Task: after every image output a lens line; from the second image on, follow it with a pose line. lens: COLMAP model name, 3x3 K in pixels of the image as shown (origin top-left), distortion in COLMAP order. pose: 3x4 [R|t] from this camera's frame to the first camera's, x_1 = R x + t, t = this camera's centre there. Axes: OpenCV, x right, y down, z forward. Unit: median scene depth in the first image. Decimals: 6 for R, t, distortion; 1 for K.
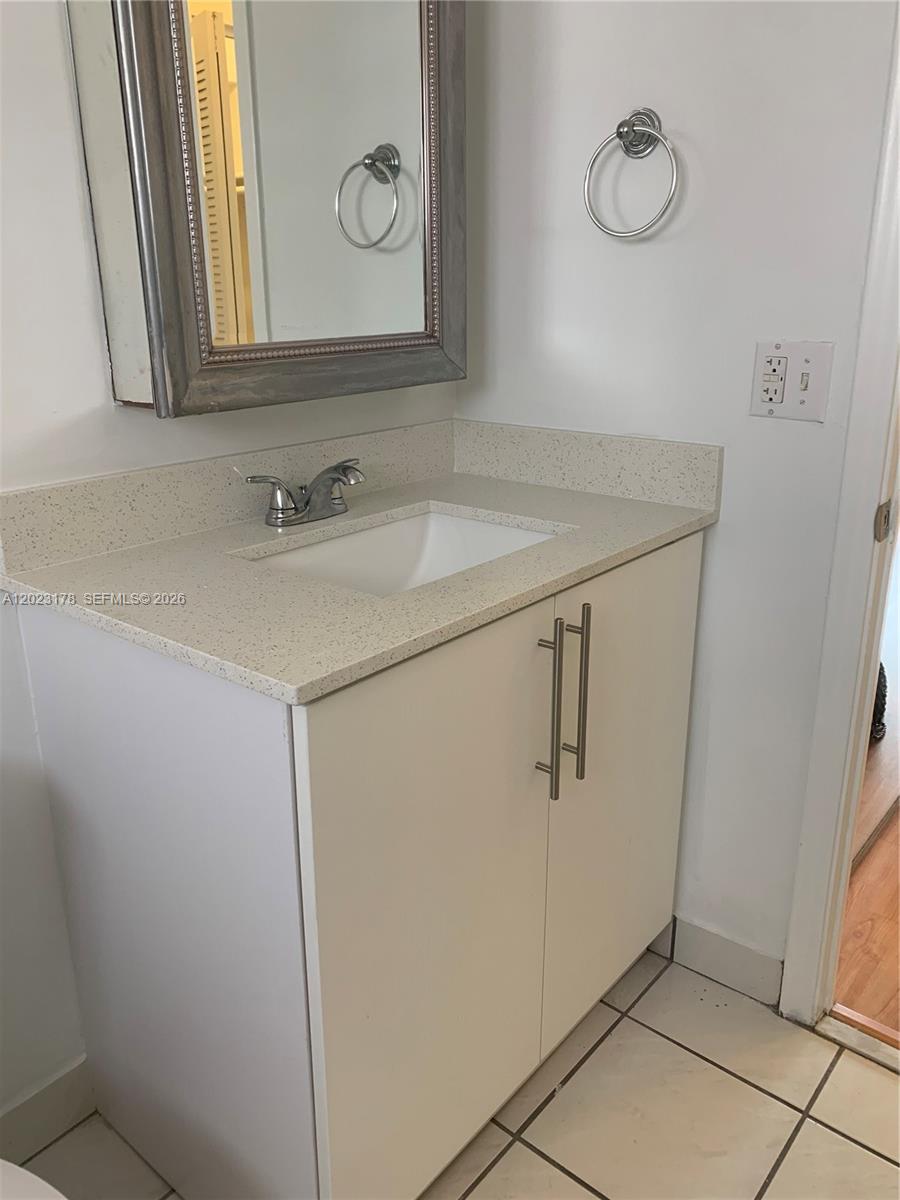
lens RADIAL K [[913.8, 0, 445.2], [0, 913.8, 586.0], [0, 0, 1]] dist [0.059345, -0.128631]
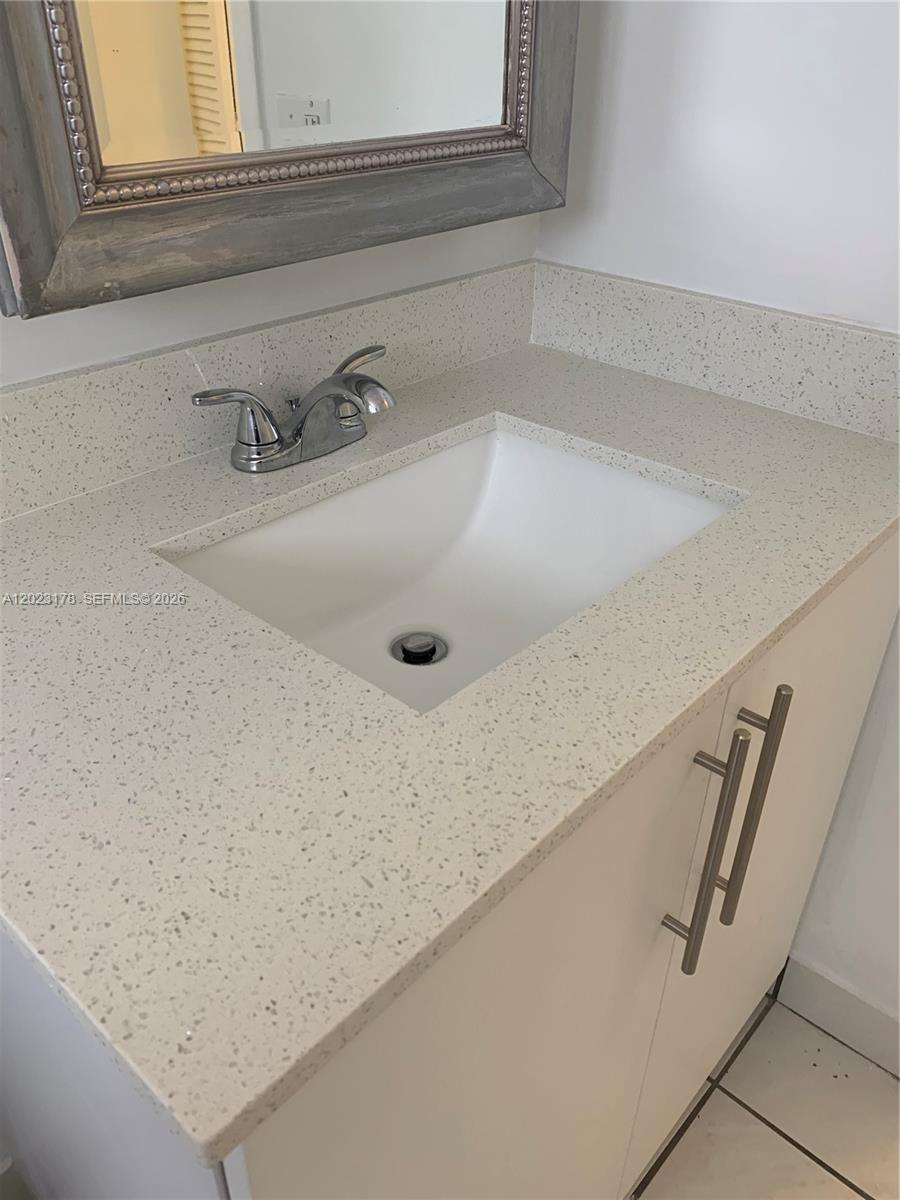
lens RADIAL K [[922.2, 0, 450.7], [0, 922.2, 583.3], [0, 0, 1]] dist [0.002121, -0.007955]
pose [[0.998842, 0.040655, -0.025724, -0.030608], [-0.033675, 0.972683, 0.229683, -0.137331], [0.034359, -0.228550, 0.972926, 0.387289]]
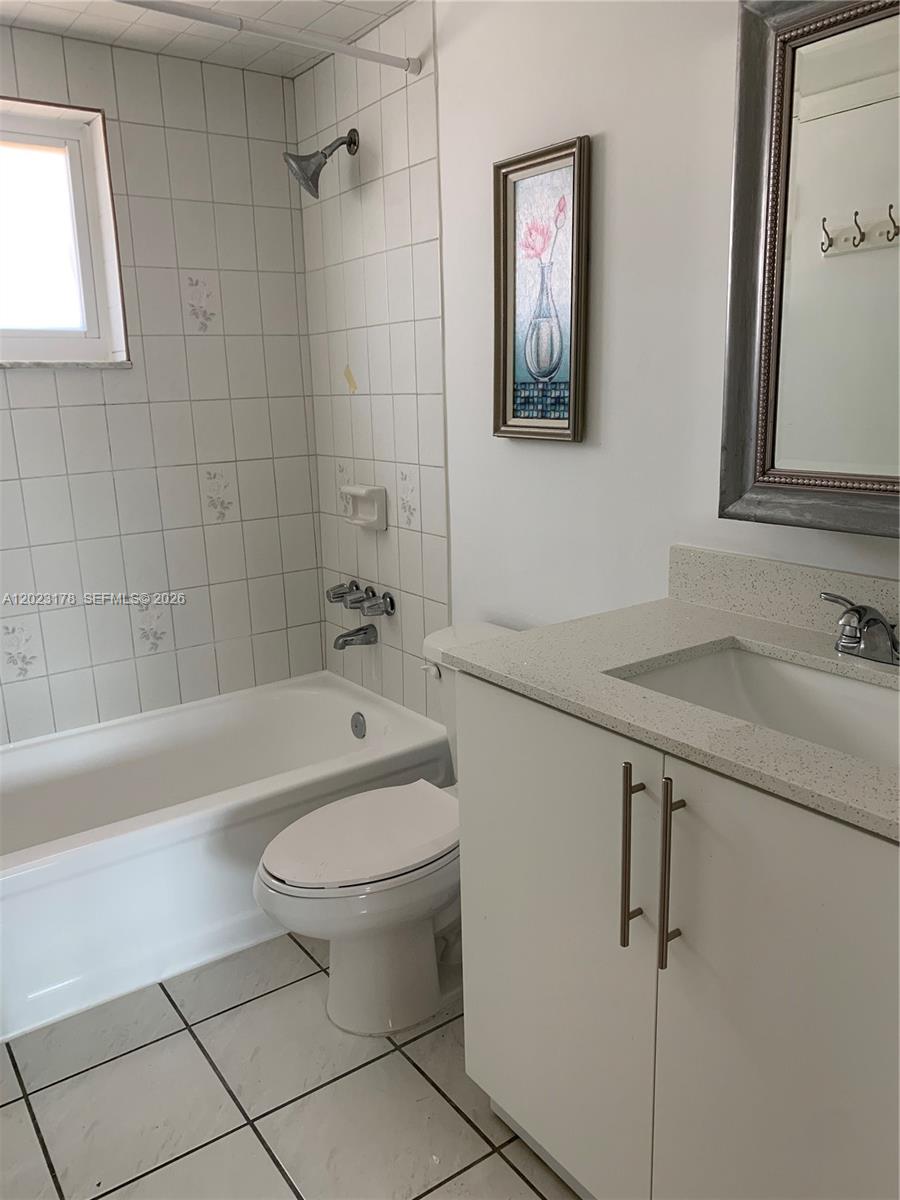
lens RADIAL K [[904.7, 0, 450.0], [0, 904.7, 613.6], [0, 0, 1]] dist [0.004653, -0.065620]
pose [[-0.254959, 0.244308, -0.935580, 0.848163], [-0.269269, 0.911345, 0.311360, -0.294511], [0.928704, 0.331307, -0.166571, 0.752335]]
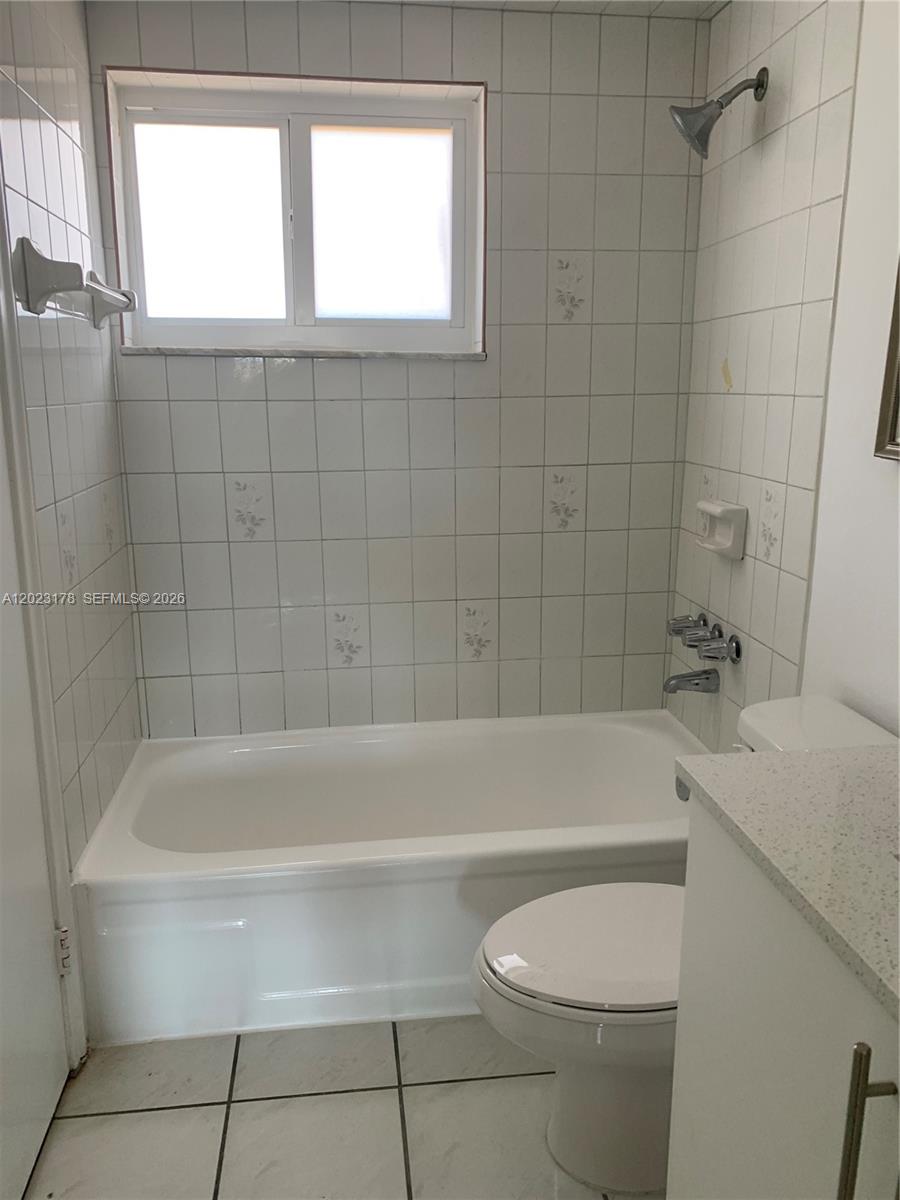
lens RADIAL K [[914.7, 0, 430.1], [0, 914.7, 599.4], [0, 0, 1]] dist [0.002614, -0.008628]
pose [[-0.699397, 0.171261, -0.693911, 0.542352], [-0.208249, 0.879914, 0.427064, -0.325835], [0.683722, 0.443194, -0.579745, 0.826417]]
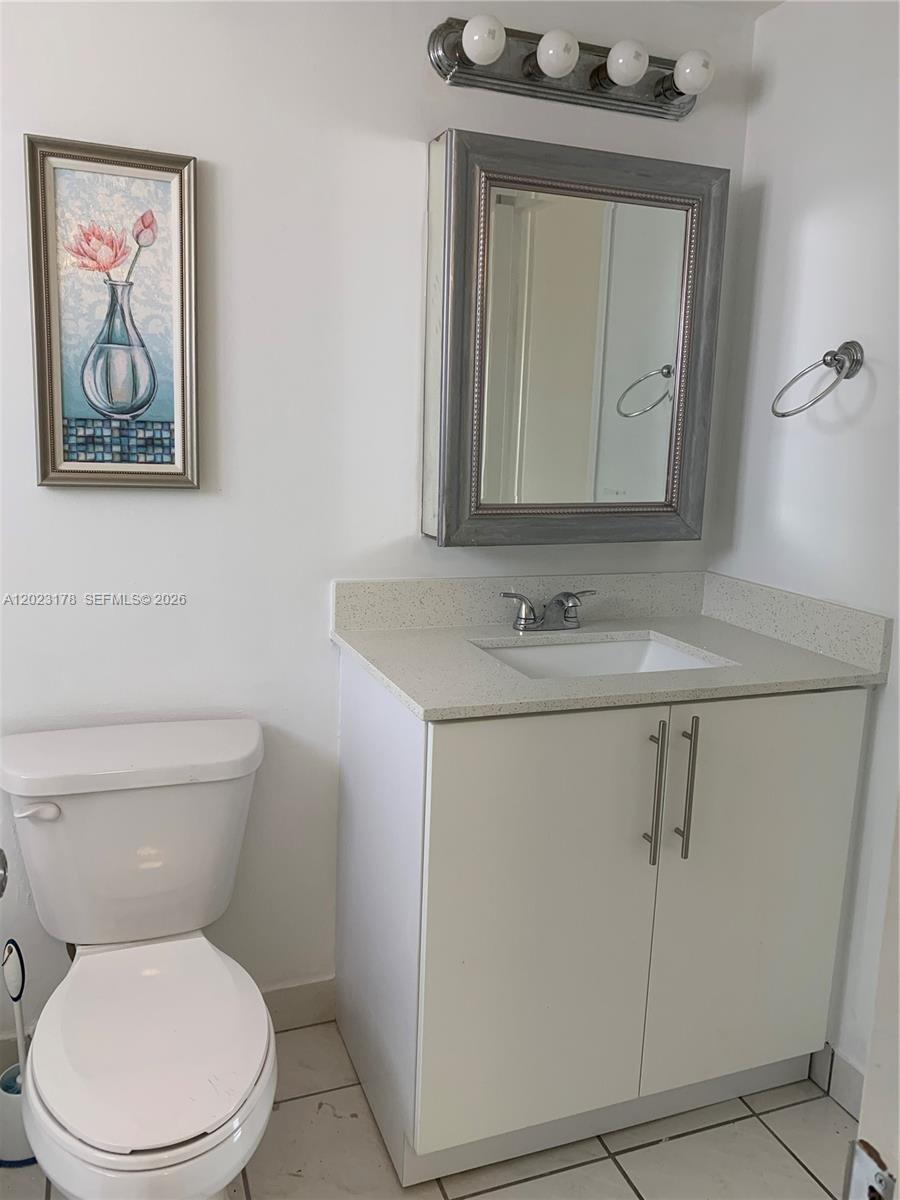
lens RADIAL K [[914.7, 0, 430.1], [0, 914.7, 599.4], [0, 0, 1]] dist [0.002614, -0.008628]
pose [[0.861696, 0.124231, -0.491982, 0.375080], [-0.188620, 0.978513, -0.083280, 0.030017], [0.471064, 0.164560, 0.866613, -0.275188]]
